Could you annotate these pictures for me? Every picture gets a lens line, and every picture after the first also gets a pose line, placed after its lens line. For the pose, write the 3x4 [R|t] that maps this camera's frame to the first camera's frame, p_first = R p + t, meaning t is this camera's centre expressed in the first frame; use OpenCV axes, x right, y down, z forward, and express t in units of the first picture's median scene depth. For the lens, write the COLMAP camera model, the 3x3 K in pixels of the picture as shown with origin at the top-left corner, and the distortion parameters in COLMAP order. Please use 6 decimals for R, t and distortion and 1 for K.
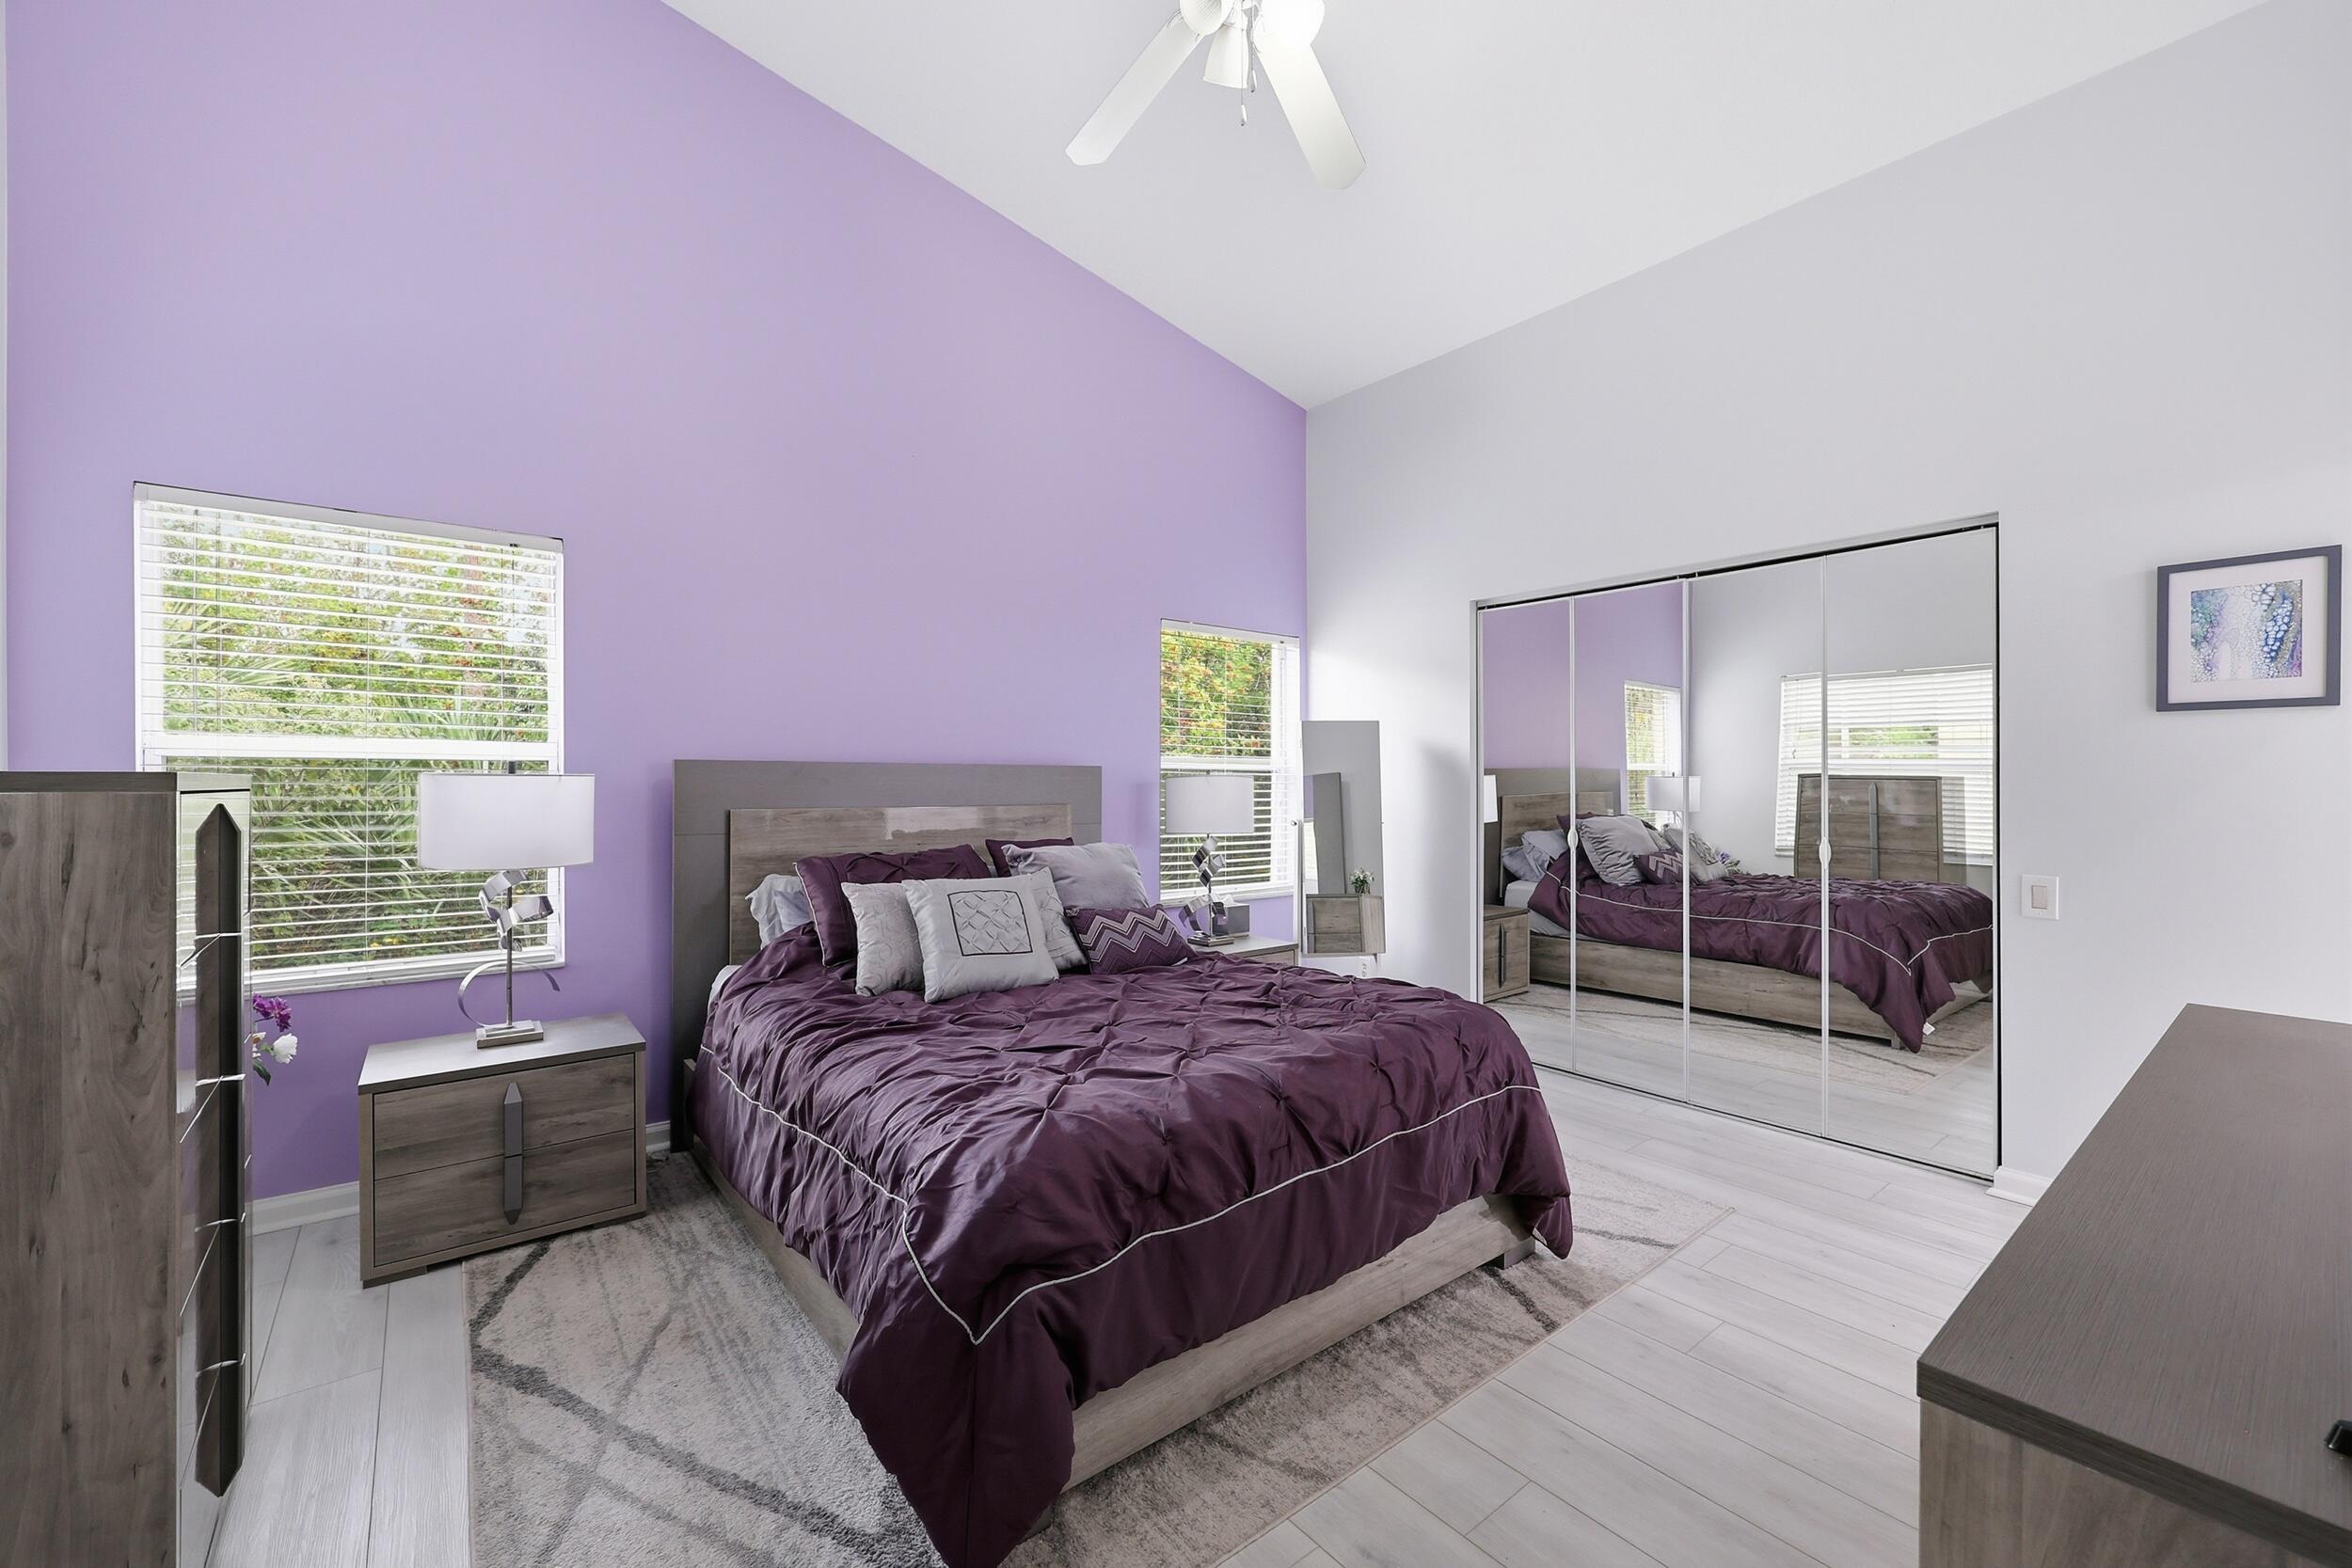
lens RADIAL K [[939.4, 0, 1174.4], [0, 939.4, 794.4], [0, 0, 1]] dist [0.000505, 0.000255]
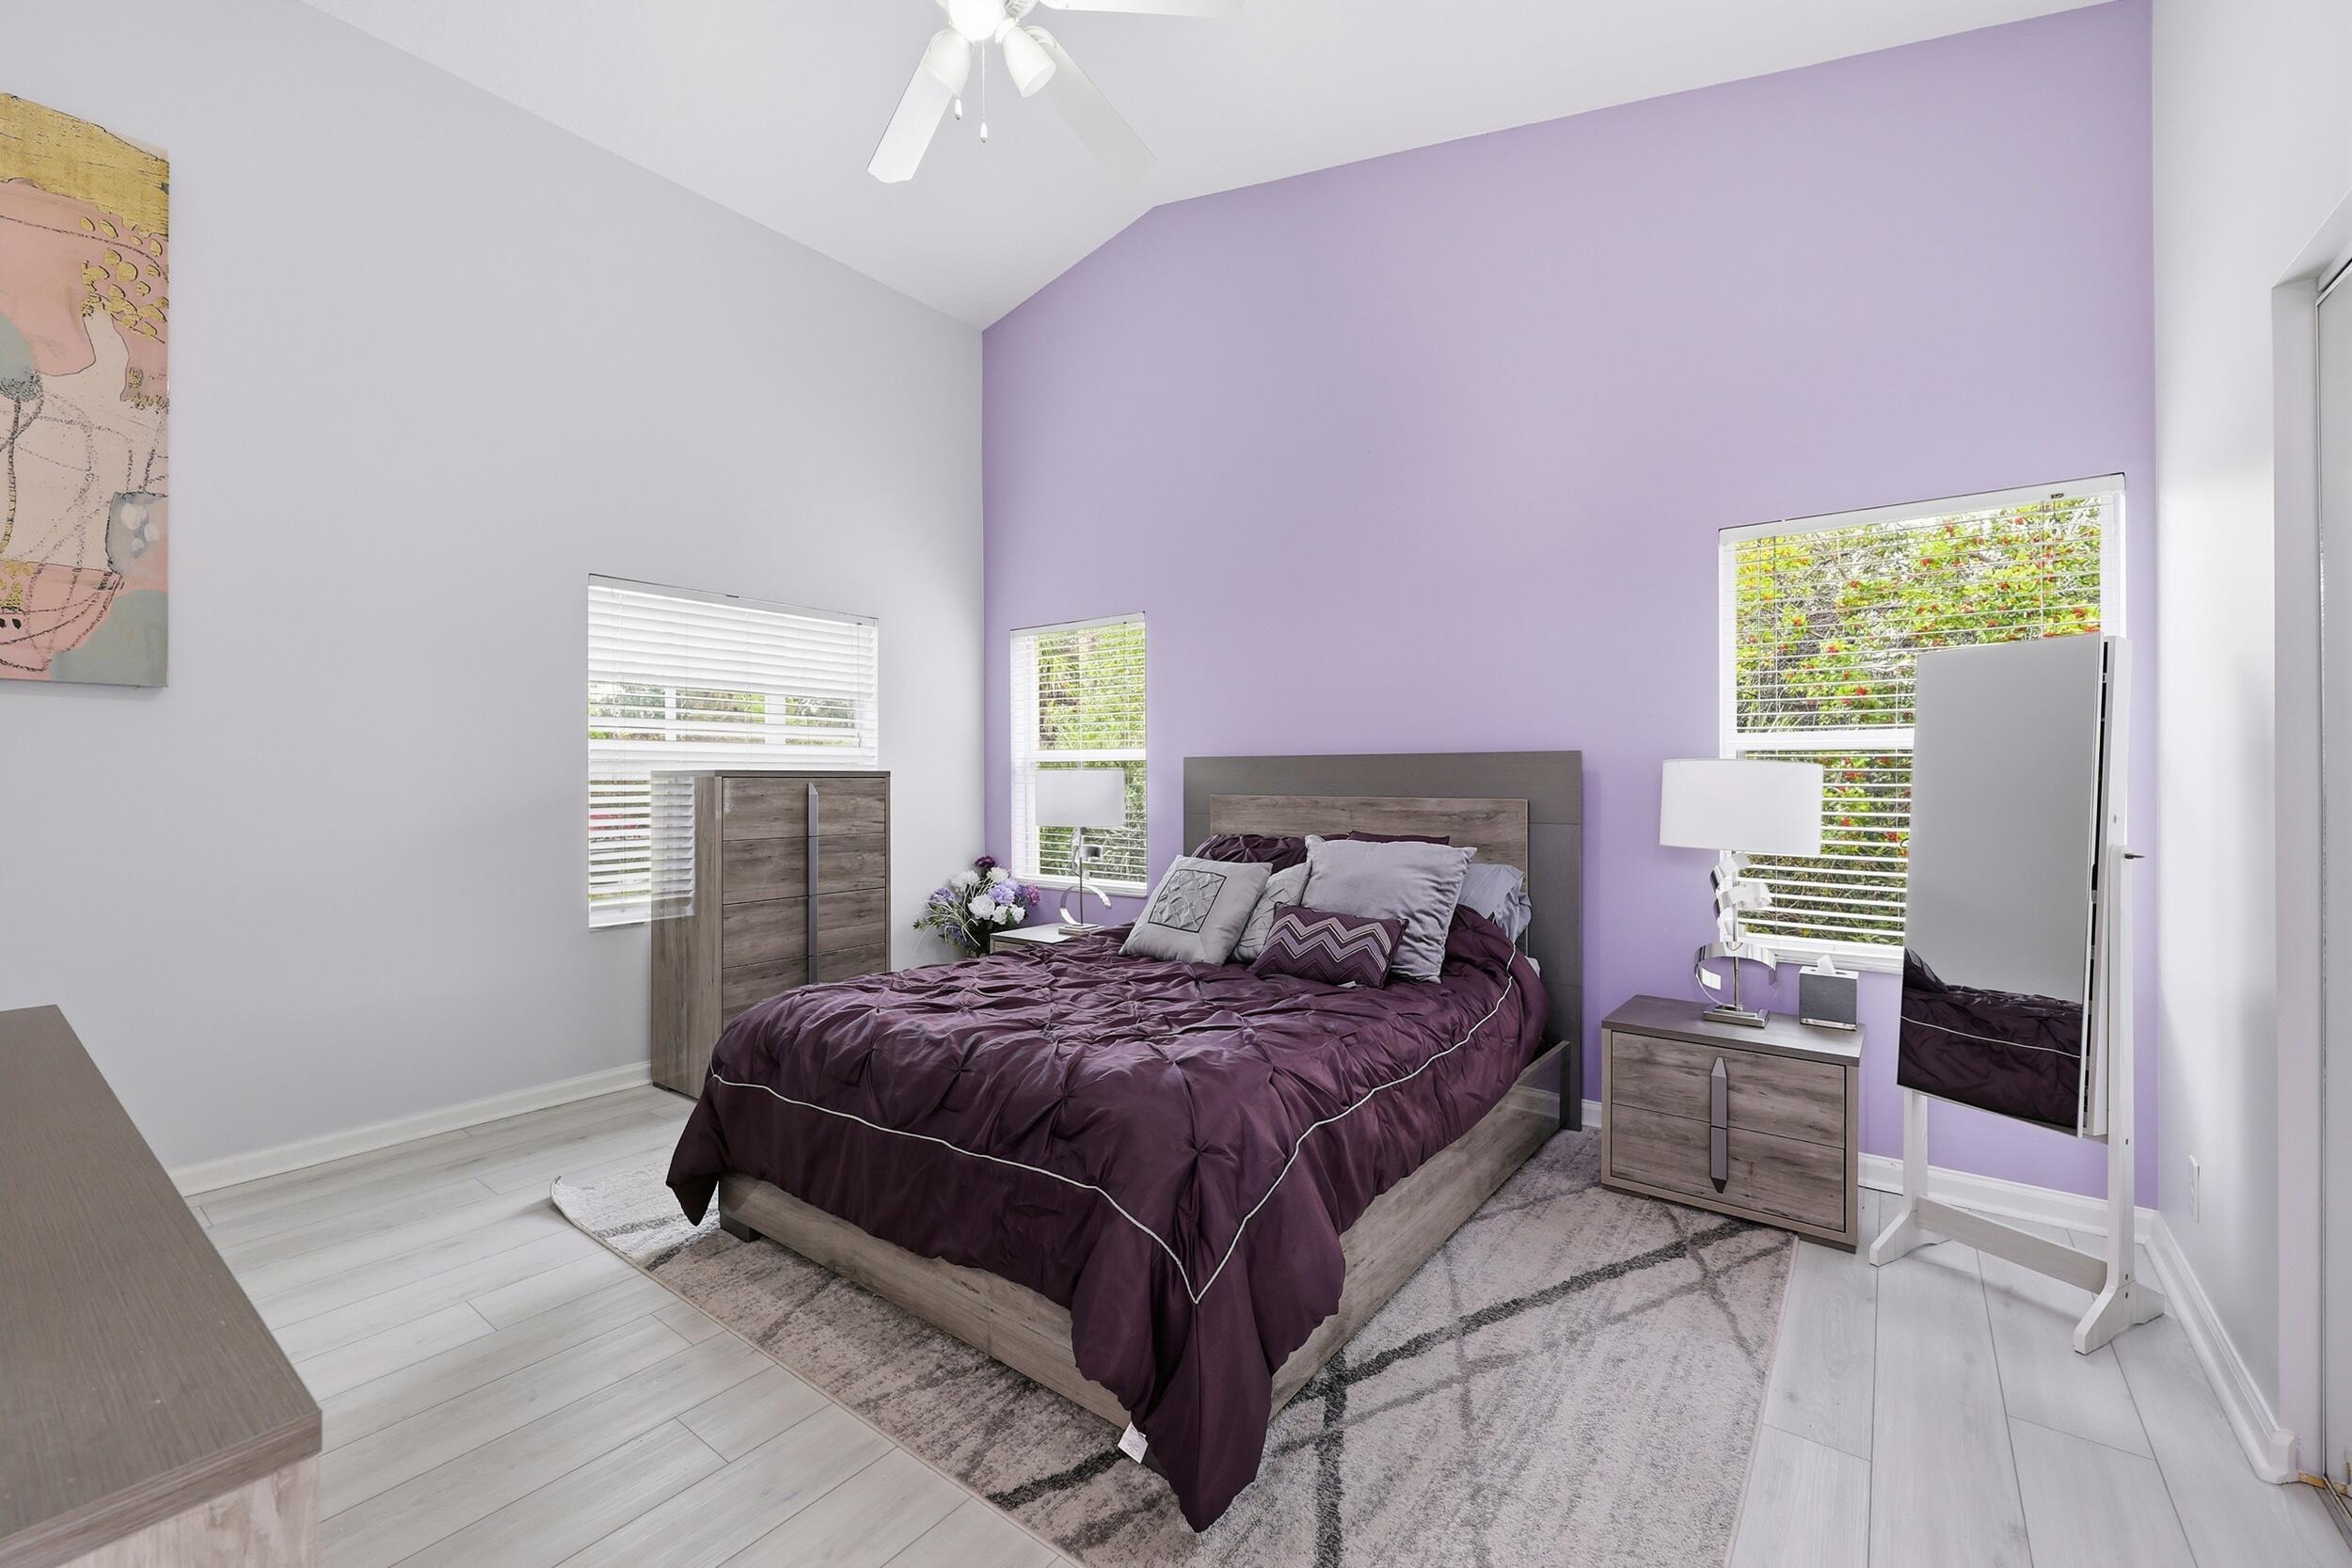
lens RADIAL K [[959.4, 0, 1176.1], [0, 959.4, 775.8], [0, 0, 1]] dist [-0.000081, 0.000236]
pose [[0.241832, -0.001401, -0.970317, 1.166642], [-0.007504, 0.999966, -0.003314, -0.006697], [0.970289, 0.008082, 0.241813, 0.939657]]
